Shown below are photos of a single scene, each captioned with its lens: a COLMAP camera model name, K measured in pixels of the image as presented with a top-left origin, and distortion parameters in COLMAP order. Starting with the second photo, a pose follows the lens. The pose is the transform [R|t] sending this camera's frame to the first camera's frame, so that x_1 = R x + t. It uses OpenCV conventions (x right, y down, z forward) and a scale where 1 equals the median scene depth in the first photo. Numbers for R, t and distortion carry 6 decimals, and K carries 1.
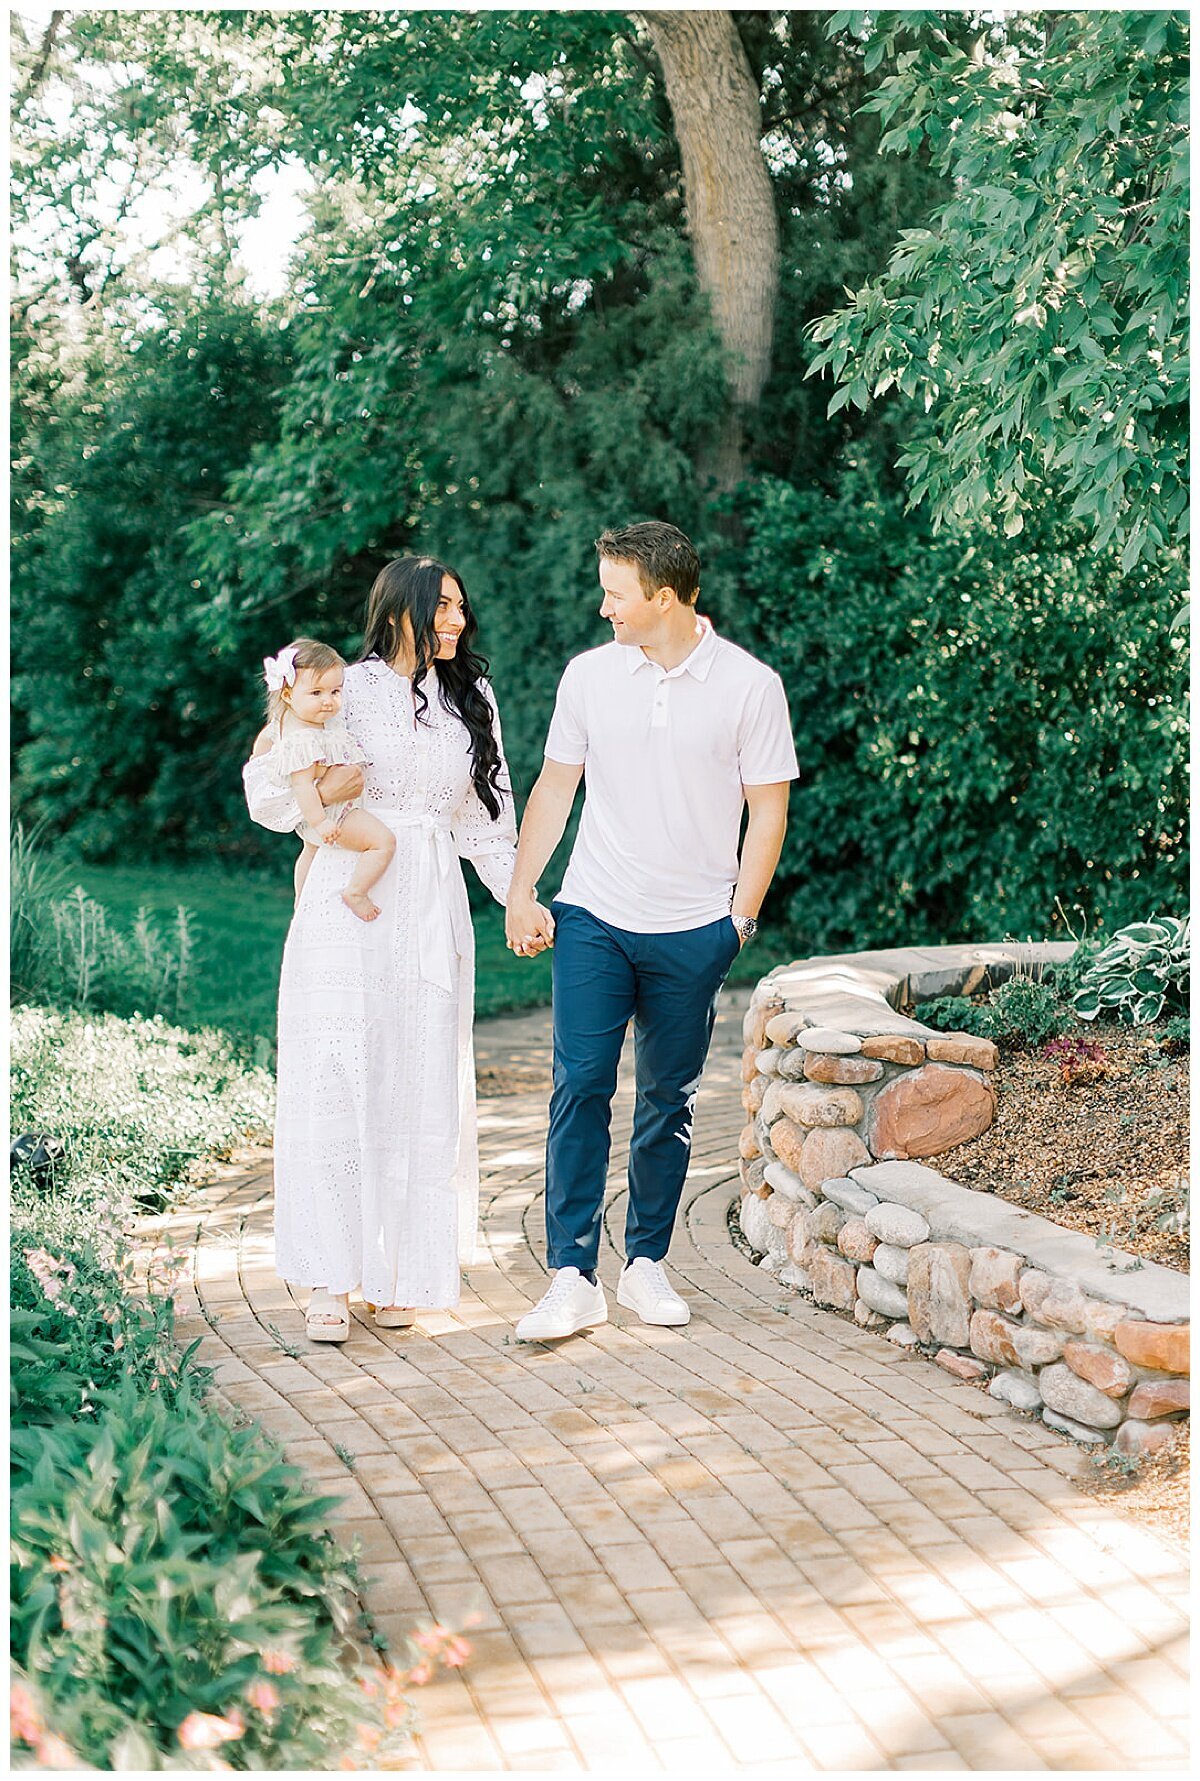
lens RADIAL K [[2789.8, 0, 547.4], [0, 2789.8, 835.2], [0, 0, 1]] dist [0.013969, -0.016848]
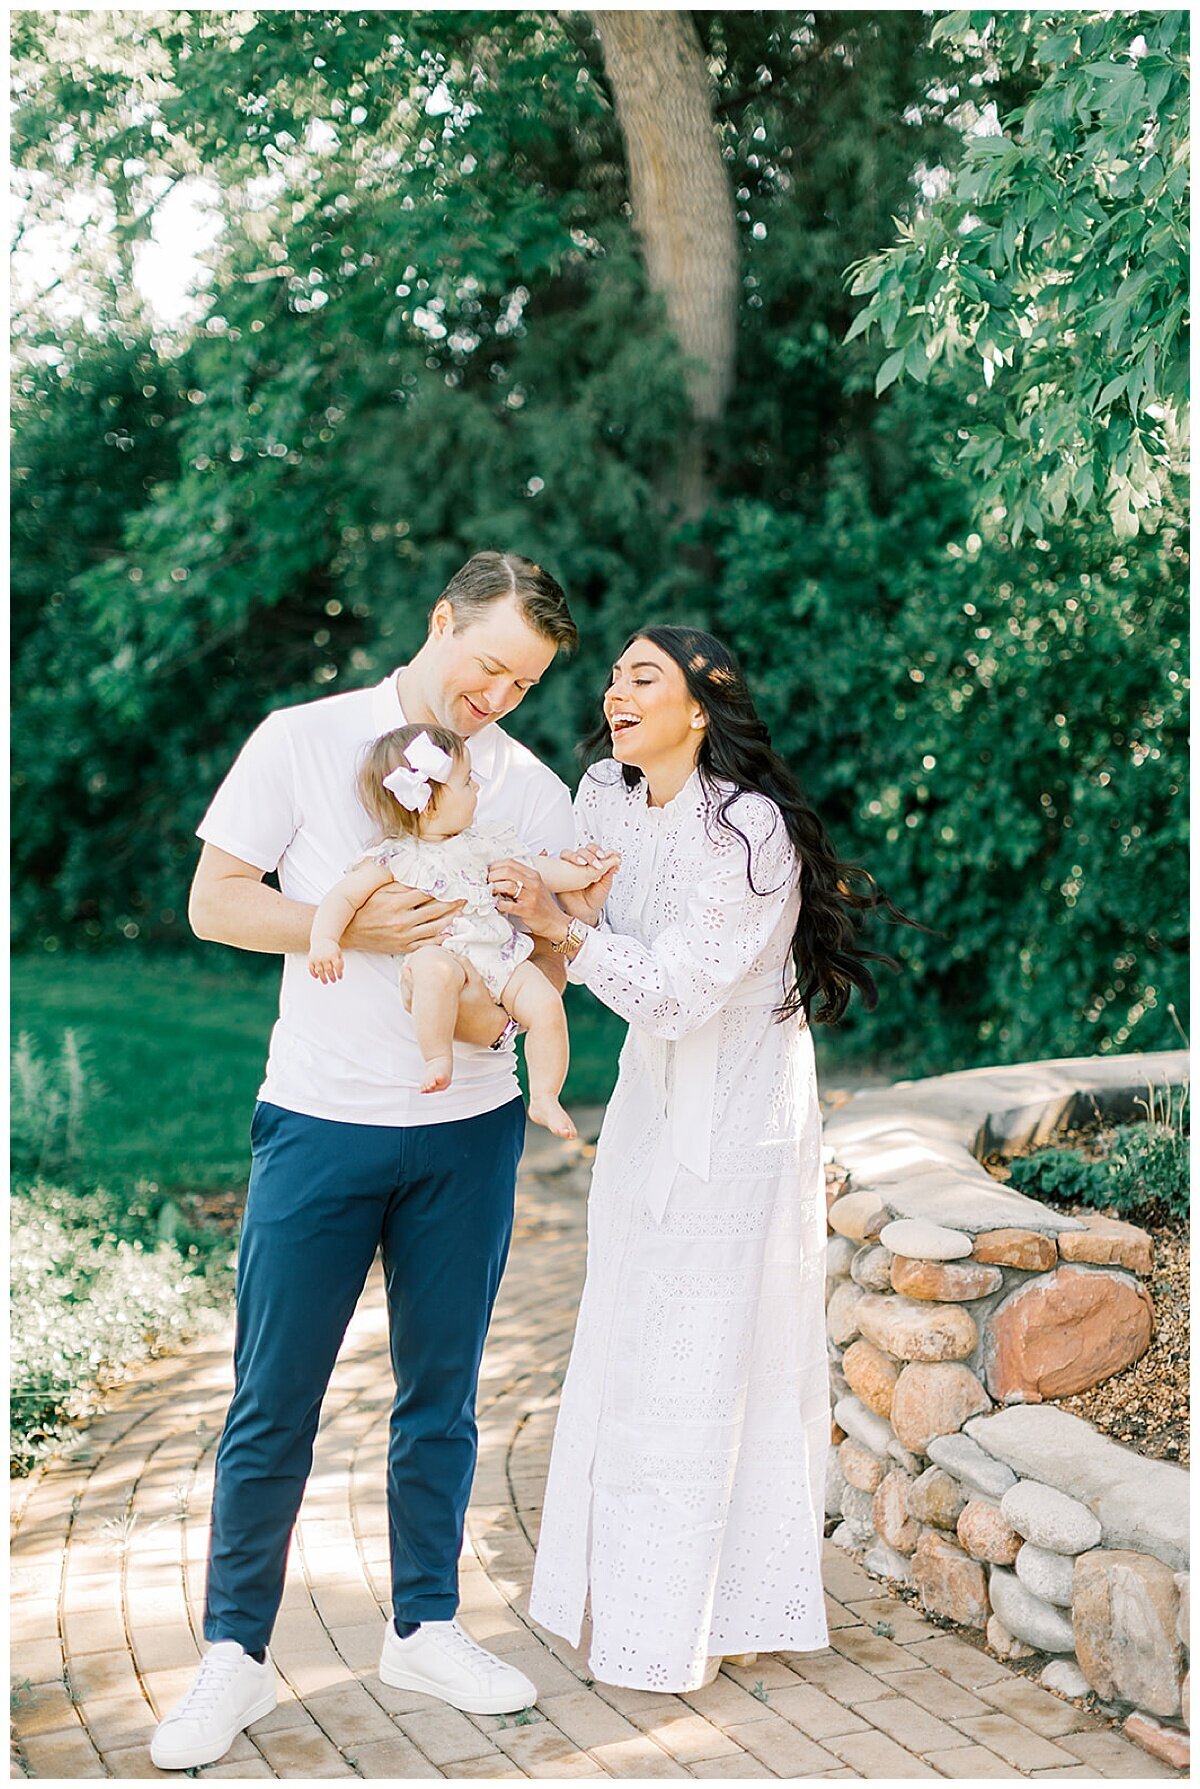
lens RADIAL K [[2484.5, 0, 495.9], [0, 2484.5, 894.8], [0, 0, 1]] dist [0.015715, 0.015451]
pose [[0.999429, -0.032334, 0.009772, -0.009217], [0.032203, 0.999393, 0.013259, -0.018195], [-0.010195, -0.012937, 0.999864, 0.227055]]
